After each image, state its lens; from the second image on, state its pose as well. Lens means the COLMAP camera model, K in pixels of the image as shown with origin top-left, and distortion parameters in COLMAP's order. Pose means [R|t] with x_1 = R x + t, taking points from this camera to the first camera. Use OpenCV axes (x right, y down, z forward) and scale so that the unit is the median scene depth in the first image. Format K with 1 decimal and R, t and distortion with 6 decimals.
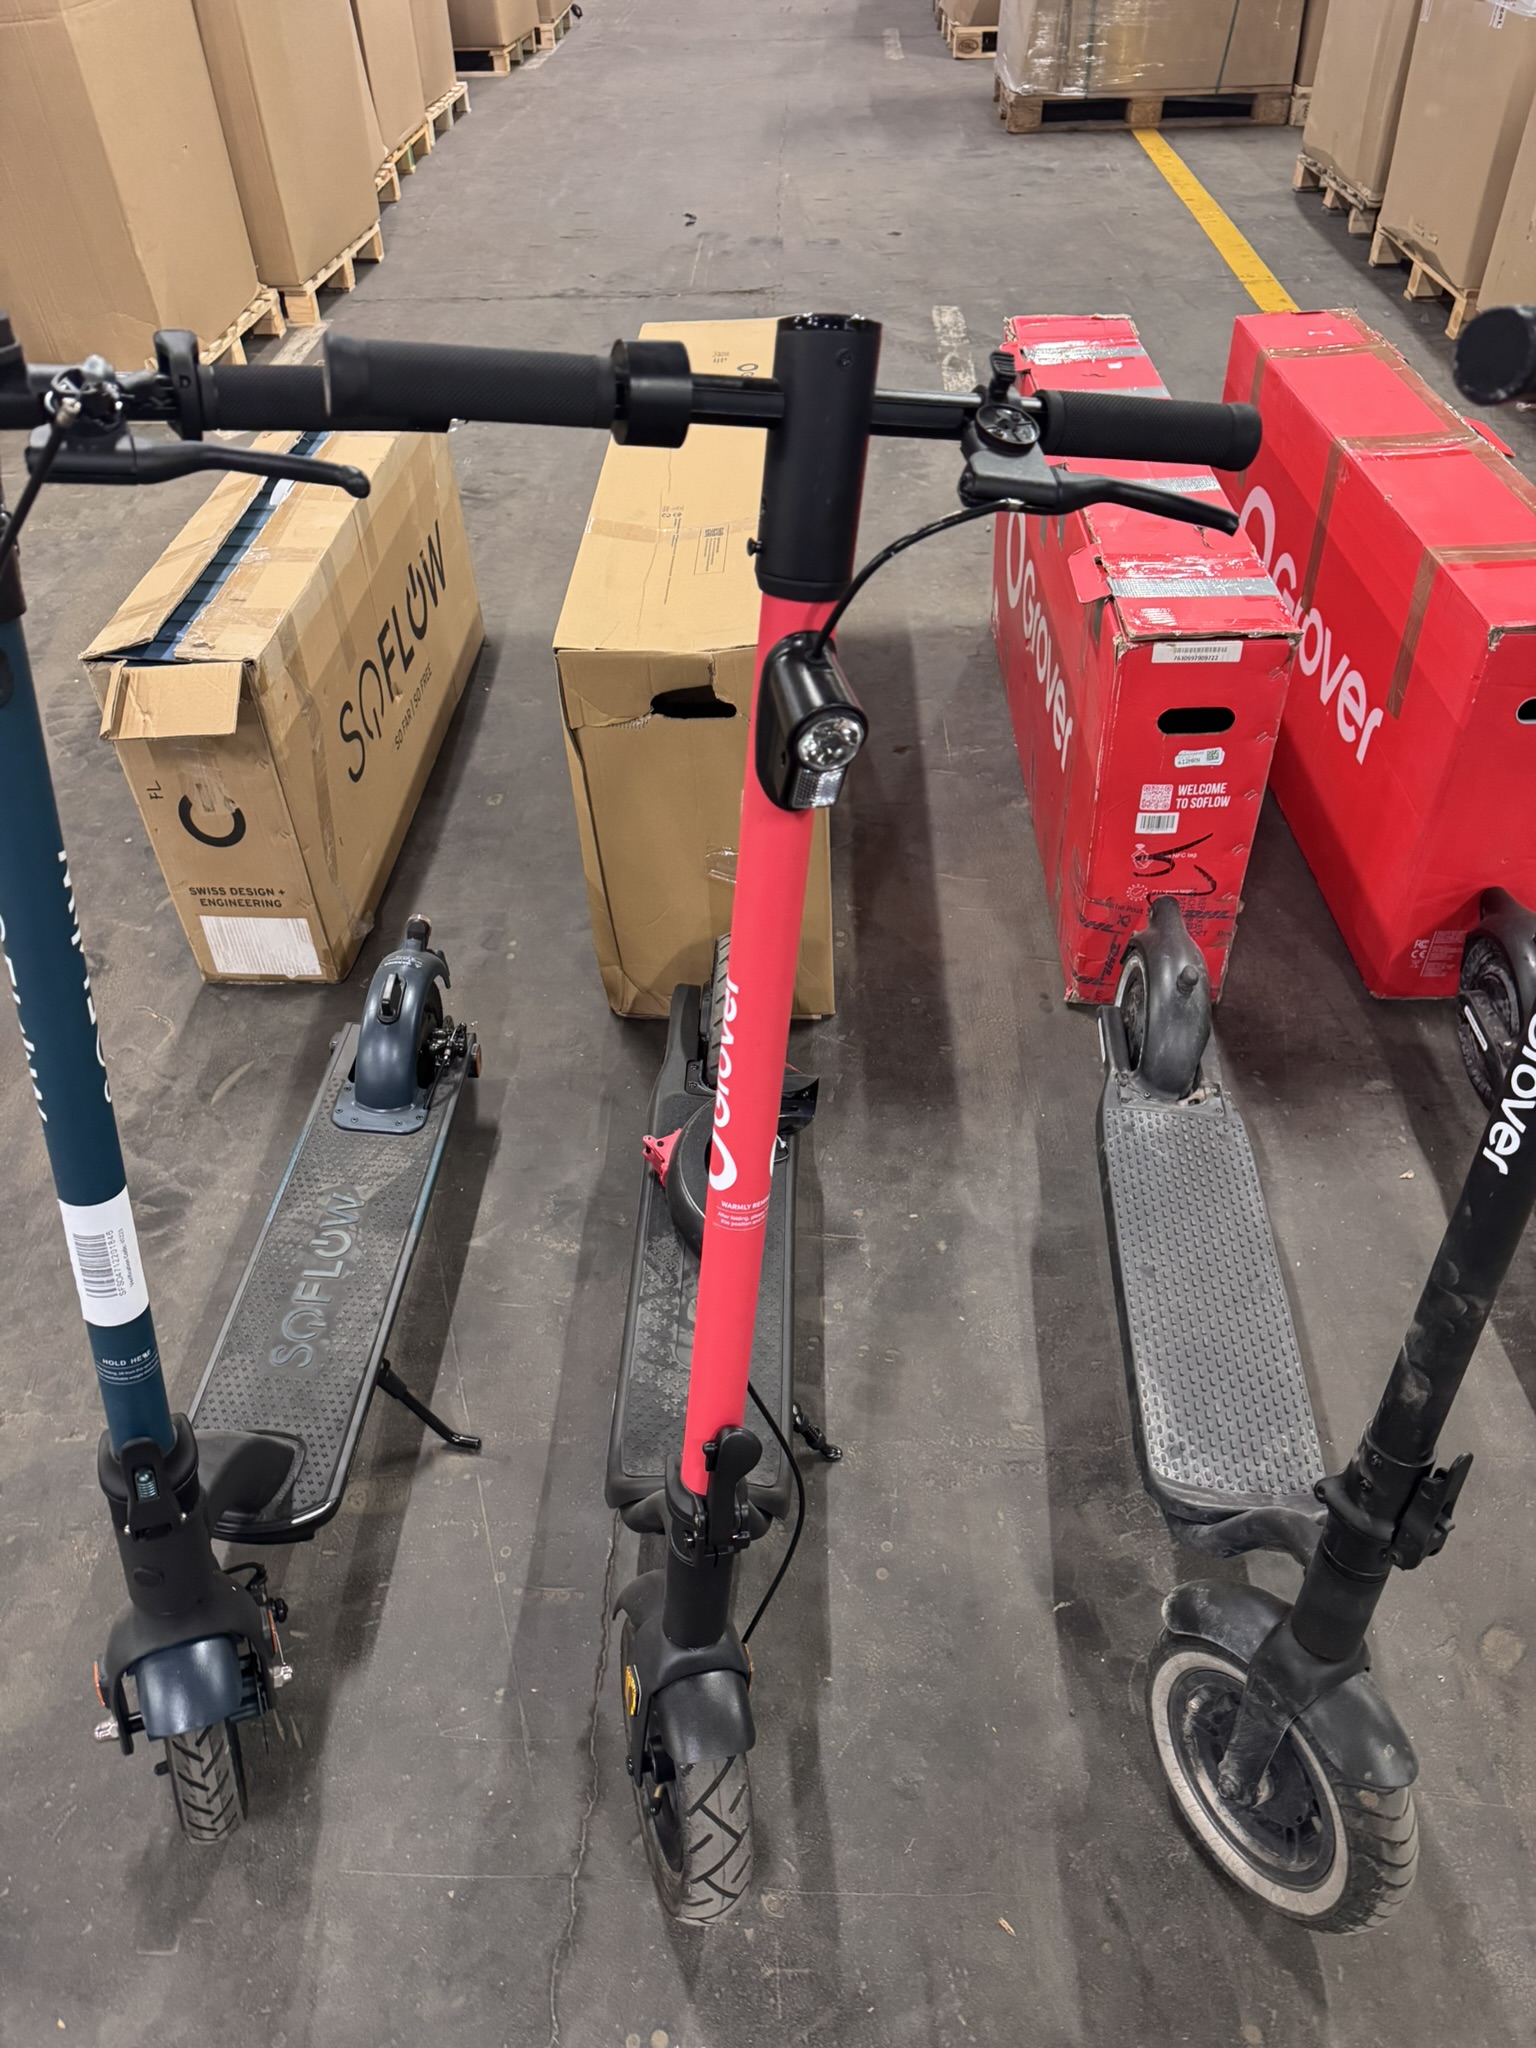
lens RADIAL K [[1457.6, 0, 753.7], [0, 1457.6, 1031.3], [0, 0, 1]] dist [0.022493, -0.028218]
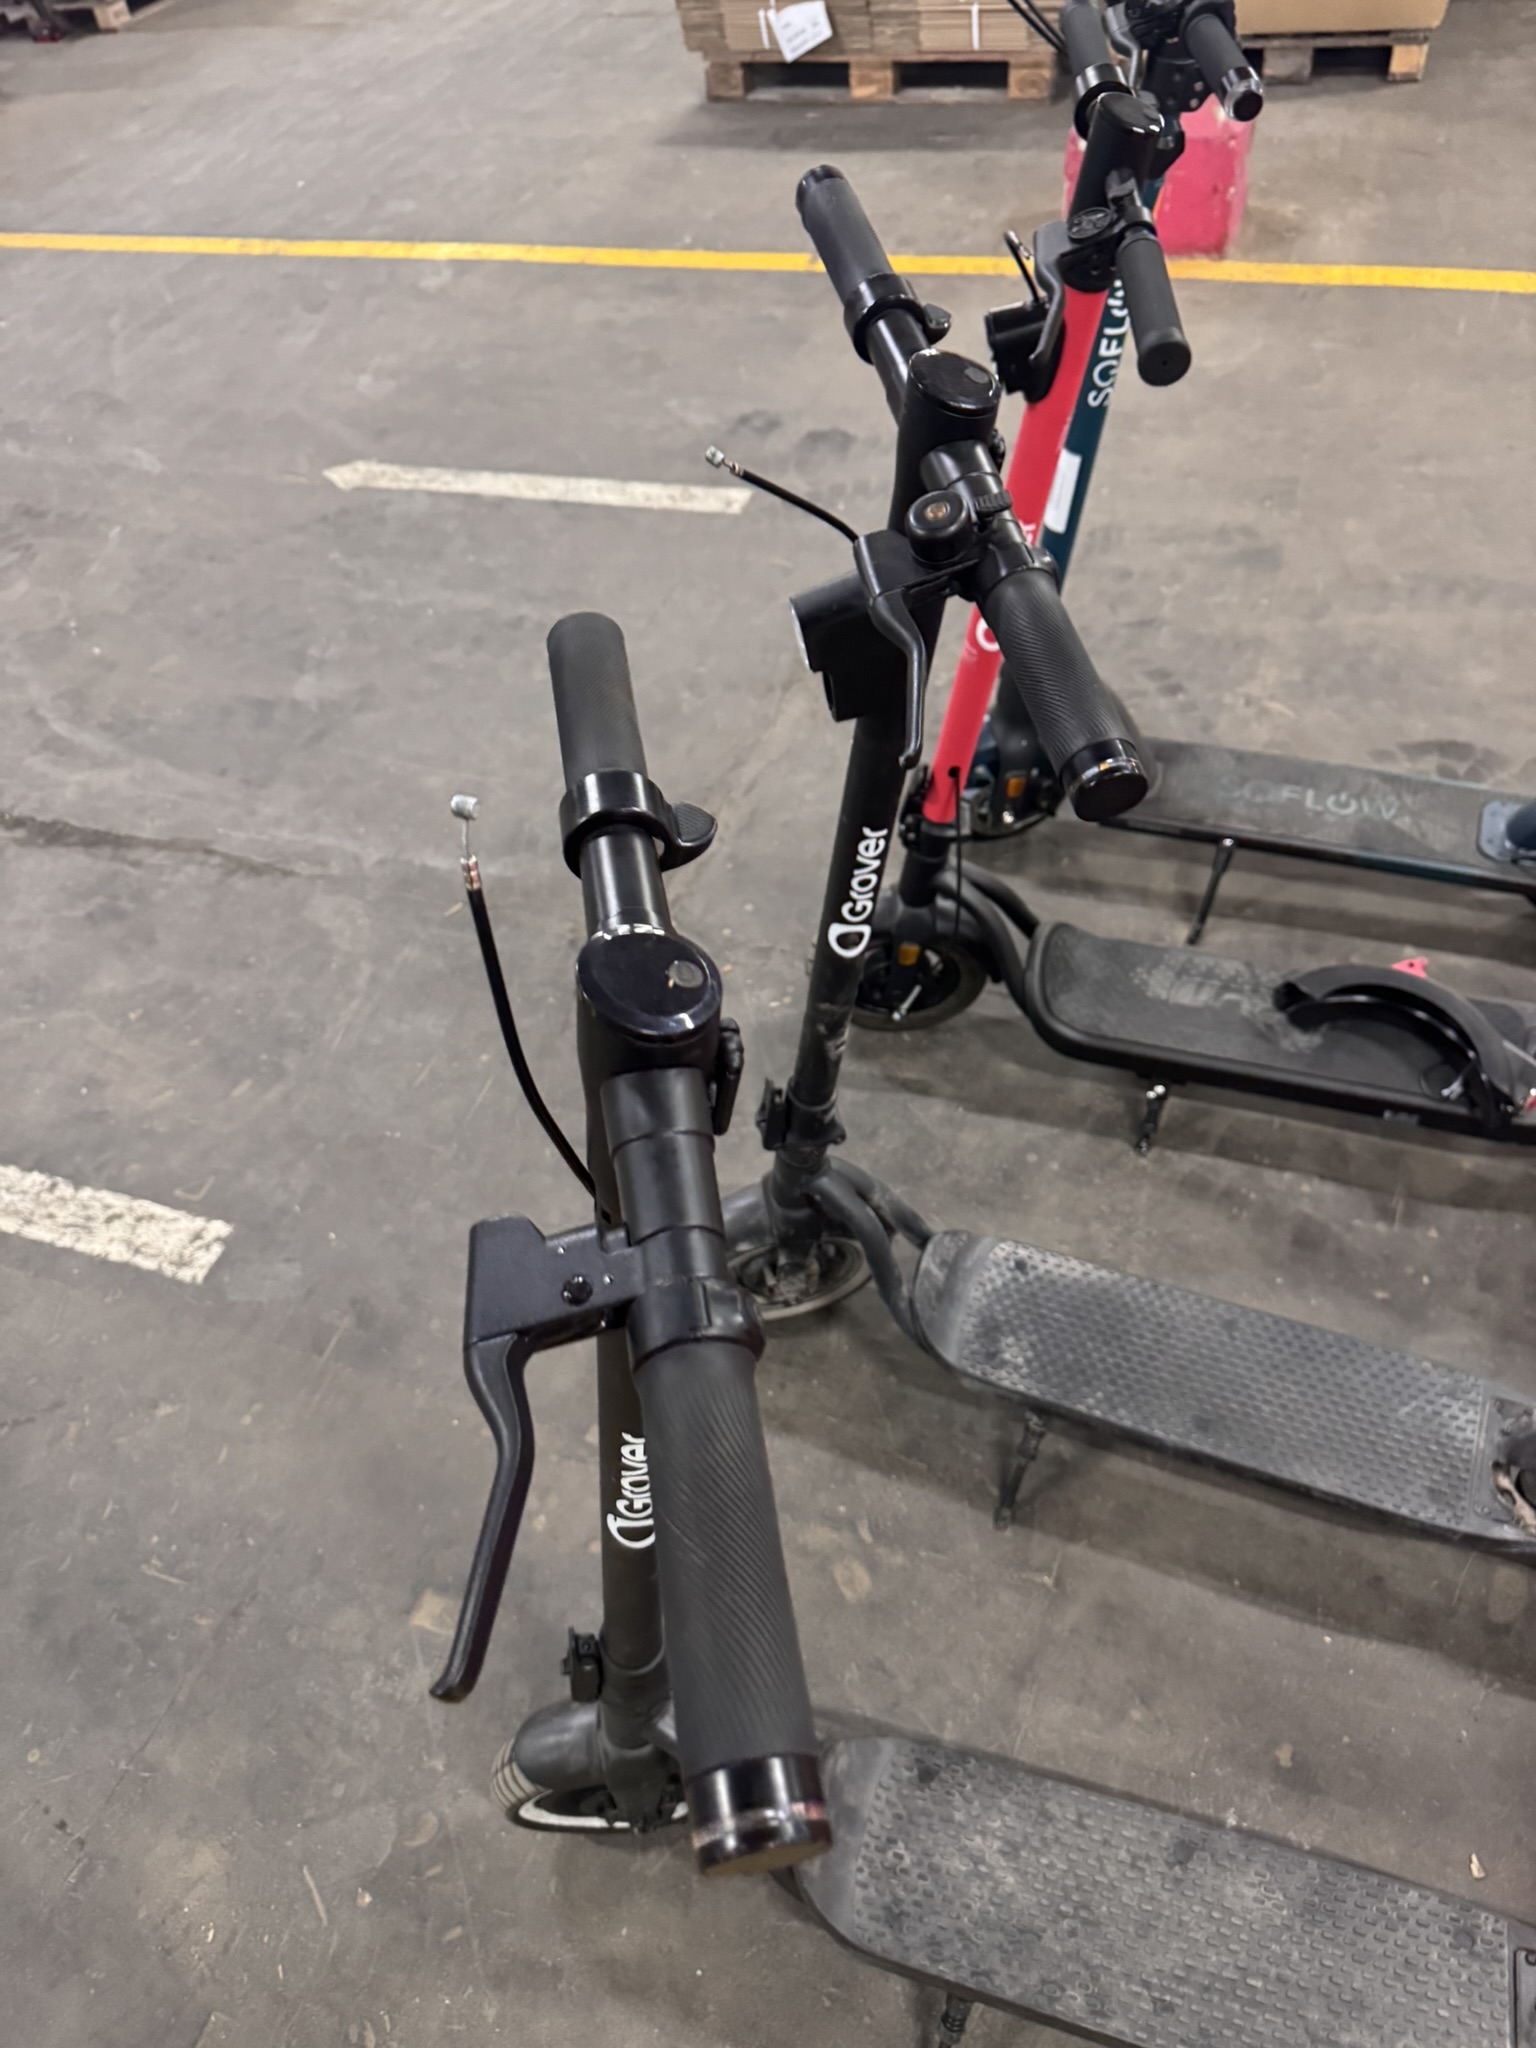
lens RADIAL K [[1457.6, 0, 757.2], [0, 1457.6, 1019.0], [0, 0, 1]] dist [0.022493, -0.028218]
pose [[-0.296370, 0.737853, -0.606414, 0.297079], [-0.549859, 0.387335, 0.740018, -0.171715], [0.780910, 0.552761, 0.290920, 0.131581]]
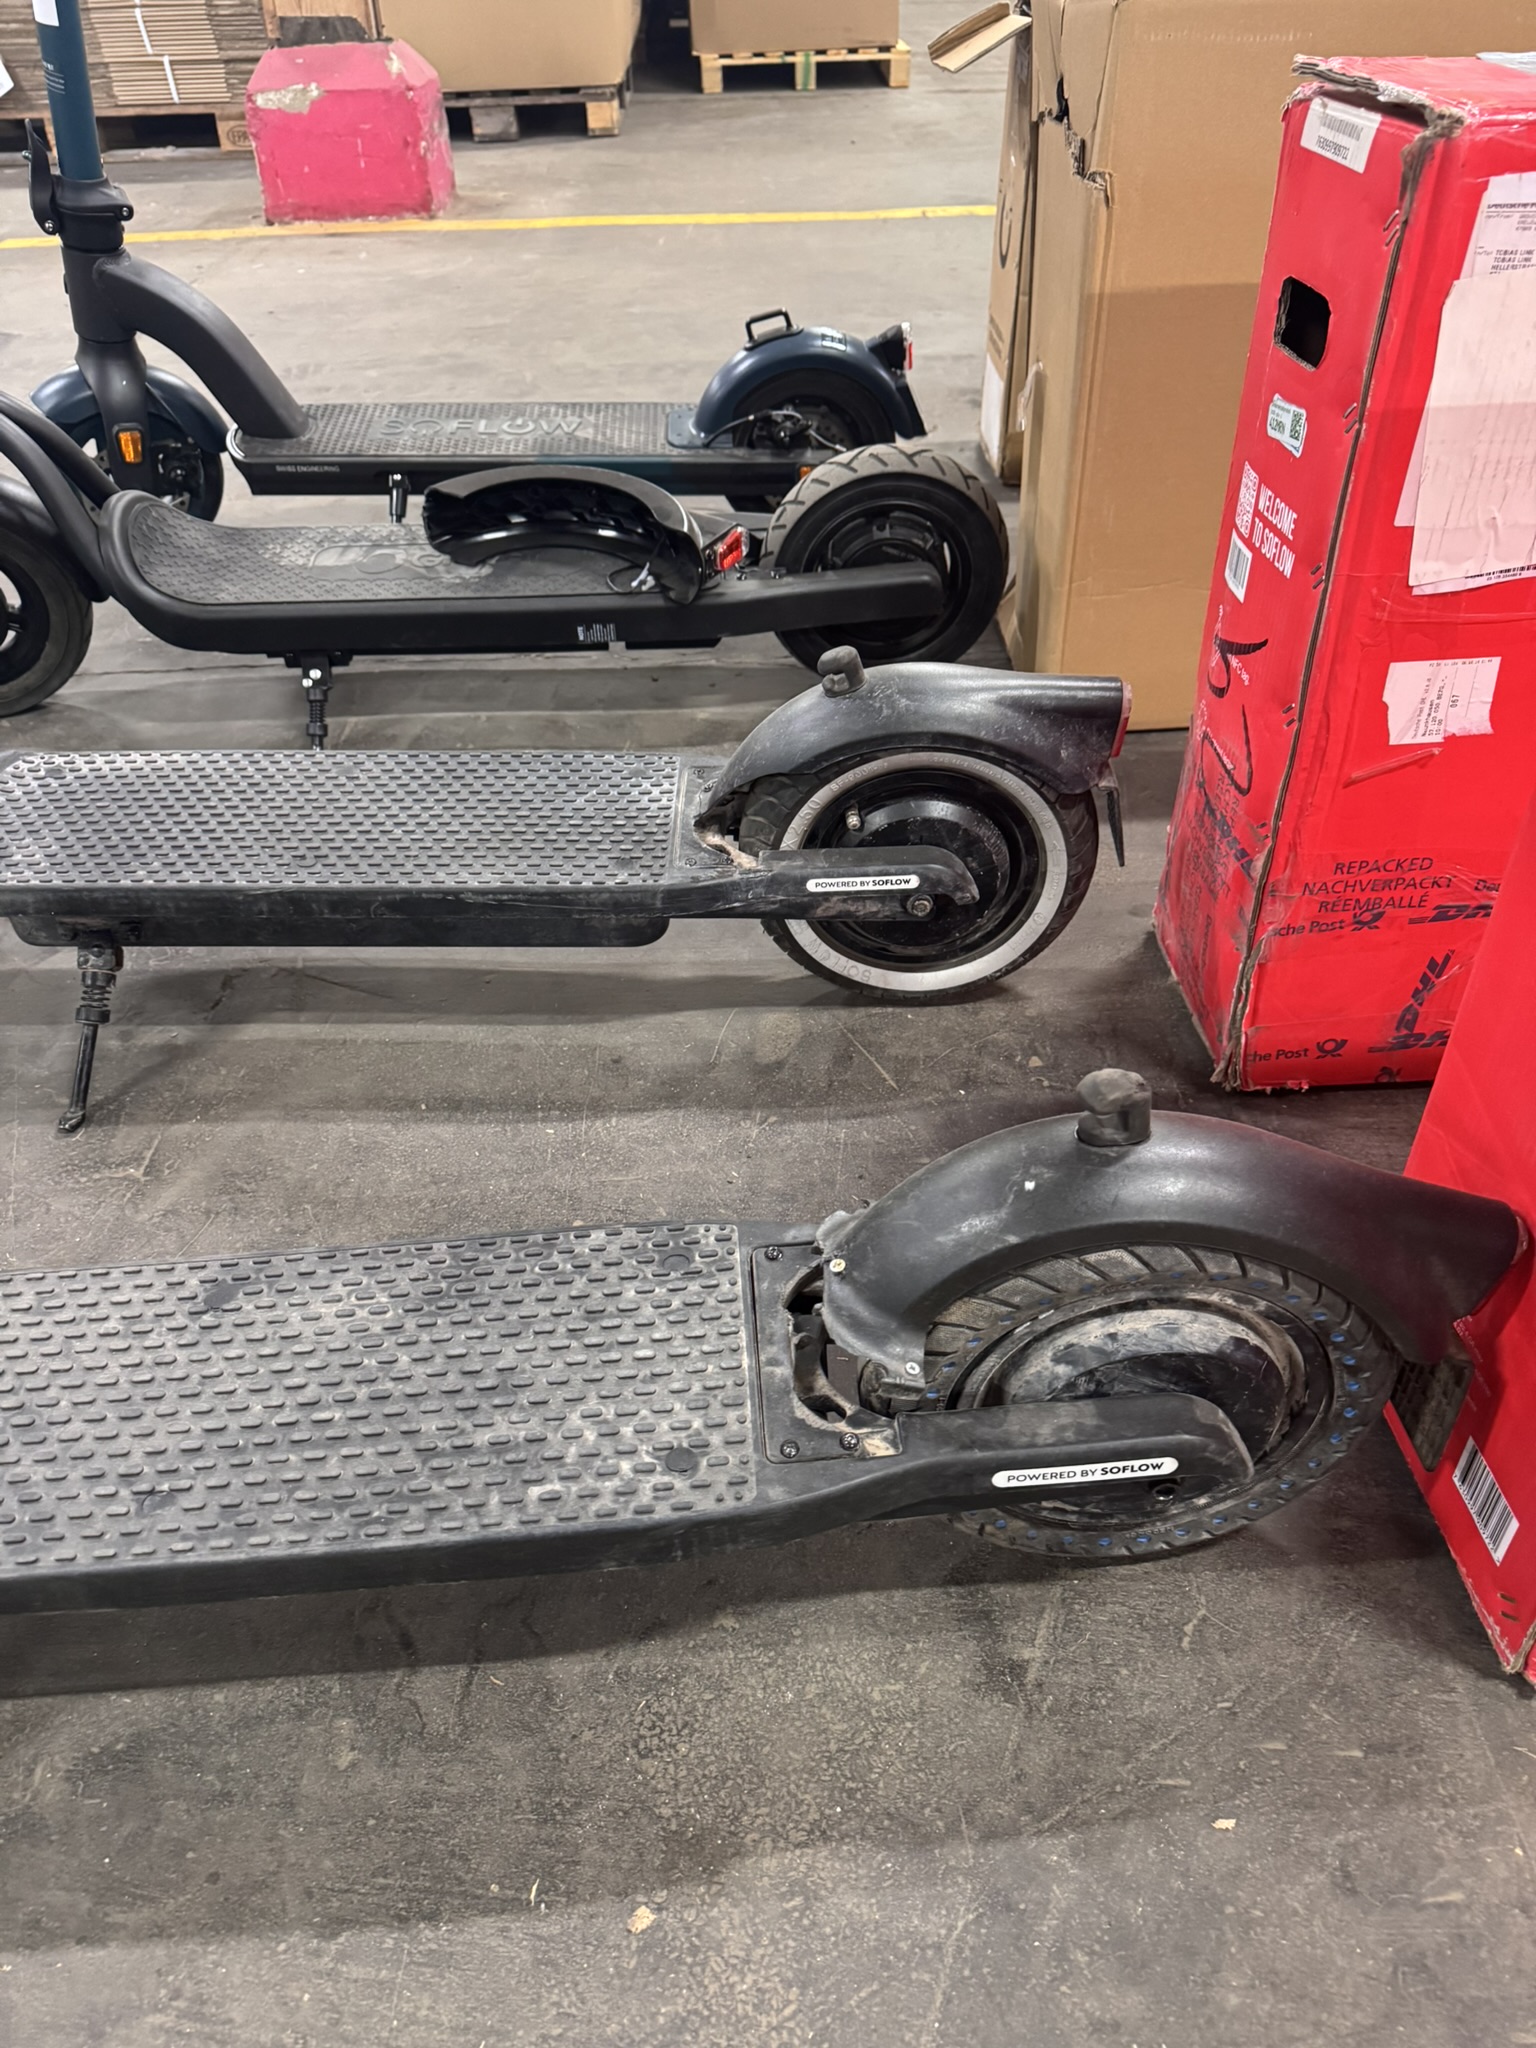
lens RADIAL K [[1457.6, 0, 766.0], [0, 1457.6, 1035.7], [0, 0, 1]] dist [0.022493, -0.028218]
pose [[0.074094, 0.642614, -0.762599, 0.330822], [-0.647487, 0.612598, 0.453304, -0.074415], [0.758466, 0.460186, 0.461474, 0.327890]]
